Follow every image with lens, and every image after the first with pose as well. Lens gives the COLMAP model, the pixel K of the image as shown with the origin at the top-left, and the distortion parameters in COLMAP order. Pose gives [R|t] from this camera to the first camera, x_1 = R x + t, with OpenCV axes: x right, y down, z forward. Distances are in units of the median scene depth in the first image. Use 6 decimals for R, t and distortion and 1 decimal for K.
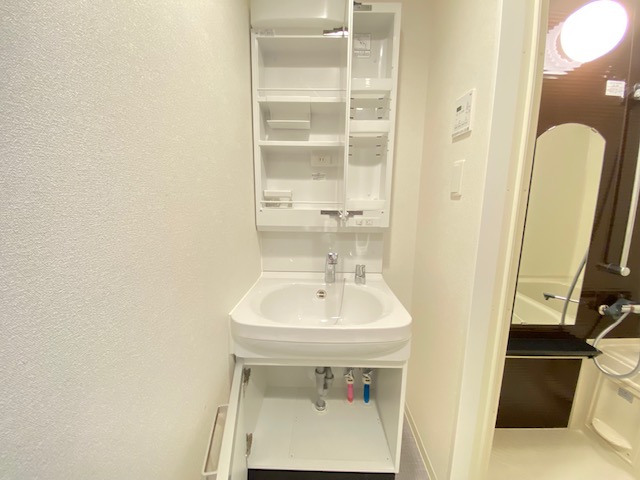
lens RADIAL K [[253.9, 0, 320.0], [0, 253.9, 240.0], [0, 0, 1]] dist [-0.014103, -0.006769]
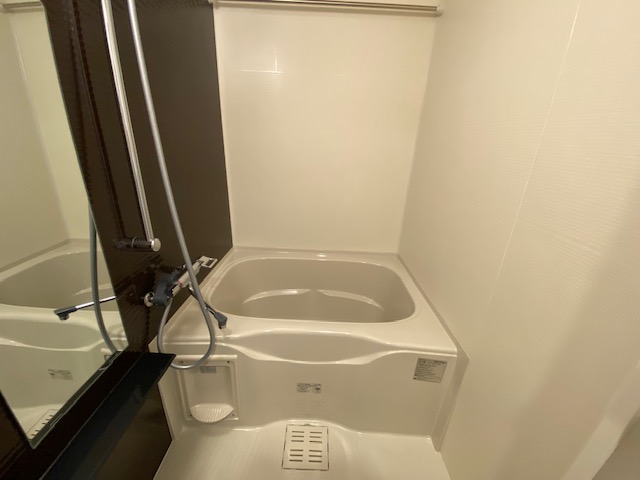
lens RADIAL K [[261.8, 0, 320.0], [0, 261.8, 240.0], [0, 0, 1]] dist [0.020951, -0.019989]
pose [[-0.014582, -0.371757, 0.928215, 0.405013], [0.116070, 0.921409, 0.370855, -0.082301], [-0.993134, 0.113145, 0.029714, 0.376441]]
